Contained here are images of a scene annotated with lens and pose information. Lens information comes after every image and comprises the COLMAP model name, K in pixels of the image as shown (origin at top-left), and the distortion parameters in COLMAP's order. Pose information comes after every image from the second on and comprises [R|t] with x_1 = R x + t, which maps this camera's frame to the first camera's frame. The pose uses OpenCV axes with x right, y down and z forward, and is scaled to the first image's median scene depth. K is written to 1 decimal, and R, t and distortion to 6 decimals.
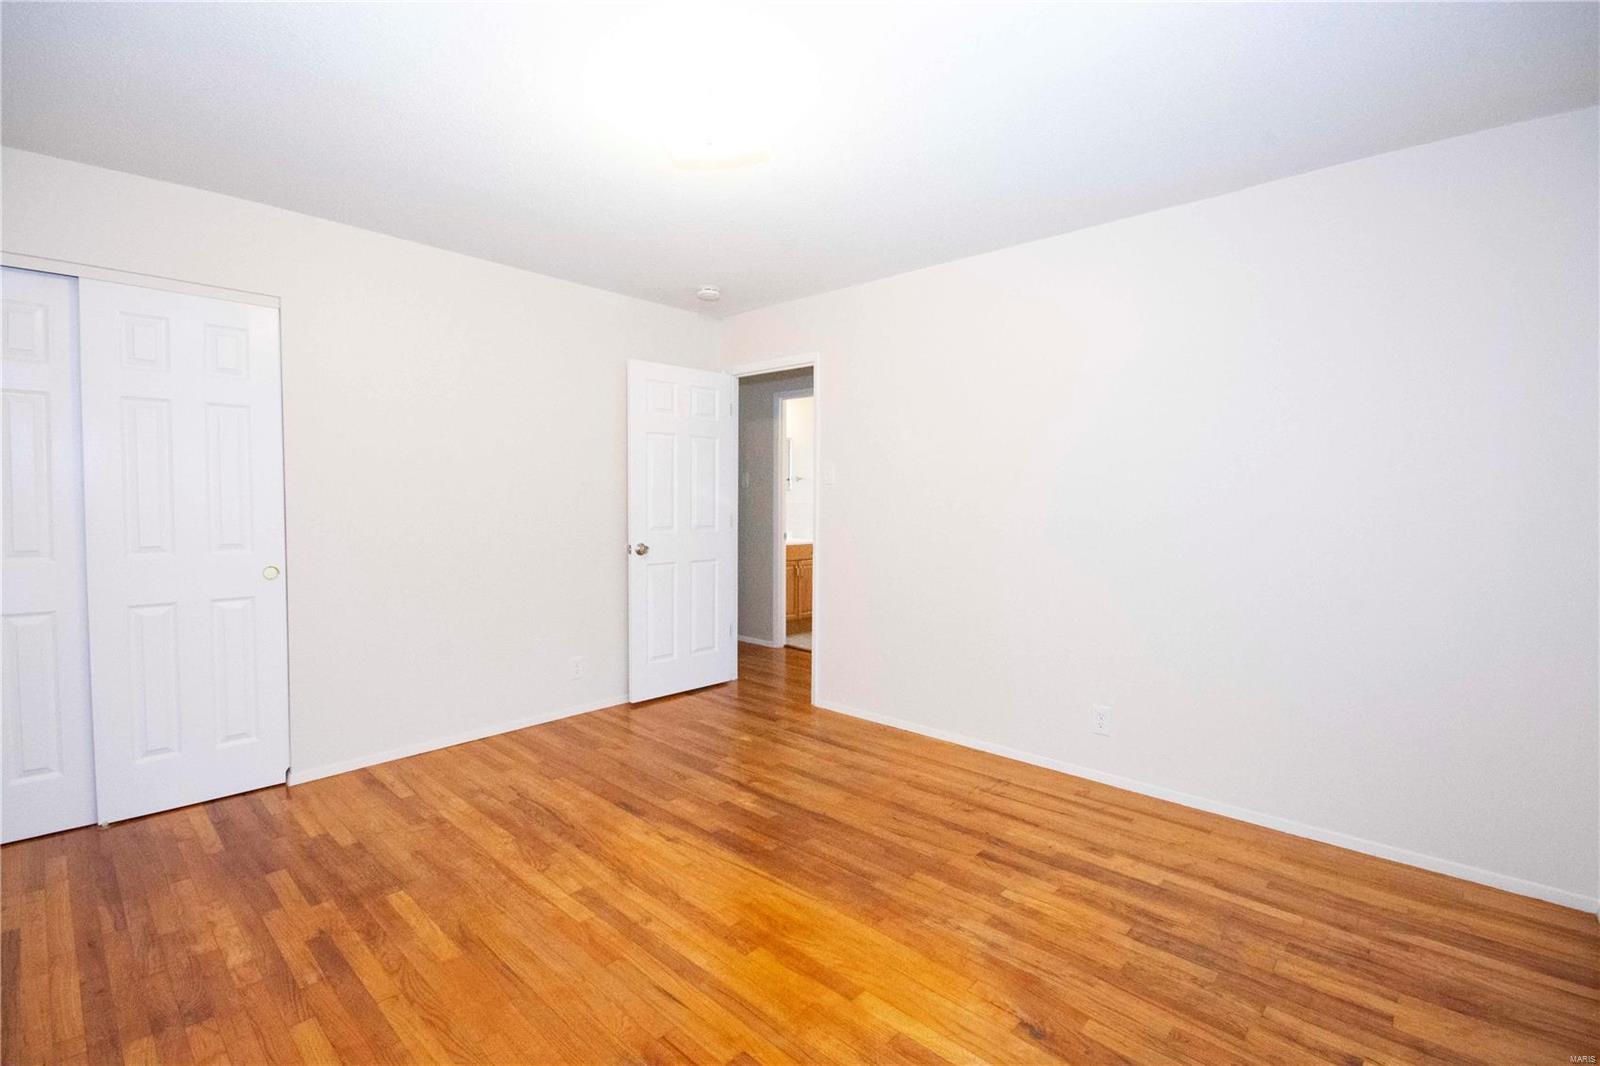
lens RADIAL K [[725.5, 0, 800.0], [0, 725.5, 533.0], [0, 0, 1]] dist [-0.001167, -0.000572]
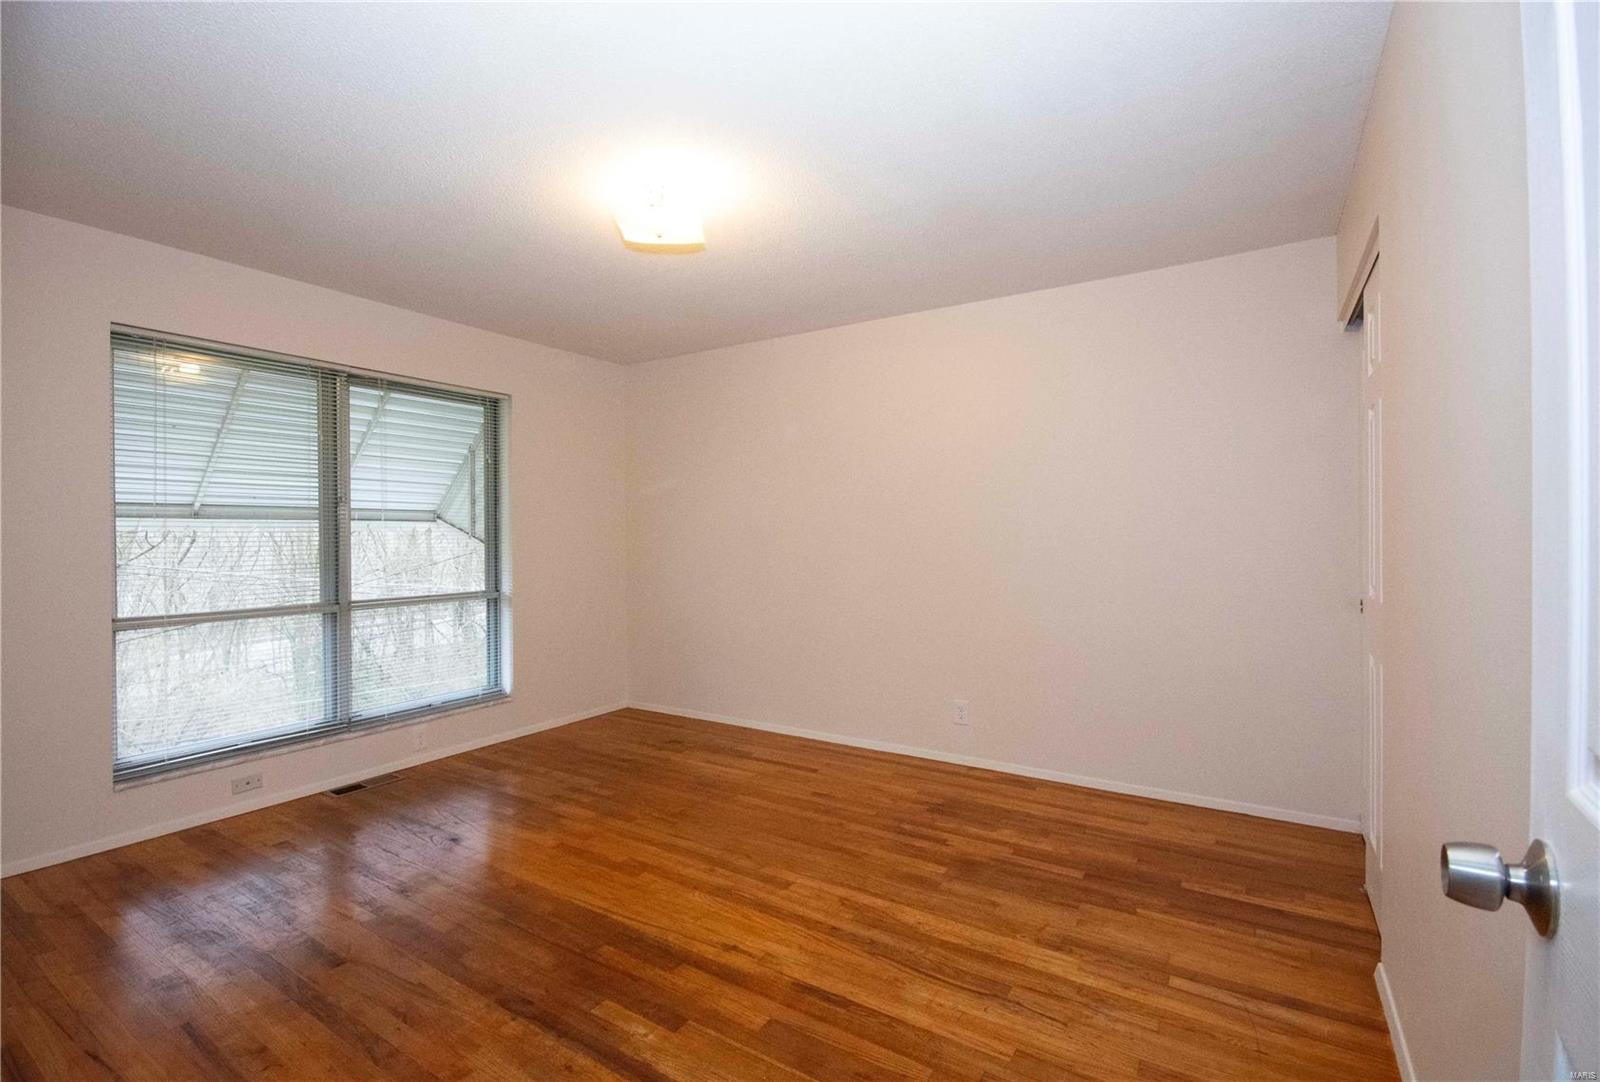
lens RADIAL K [[716.4, 0, 780.5], [0, 716.4, 544.4], [0, 0, 1]] dist [0.000555, 0.000125]
pose [[-0.986677, 0.002002, -0.162680, -0.106580], [-0.007880, 0.998163, 0.060076, -0.075079], [0.162501, 0.060558, -0.984848, 1.843777]]
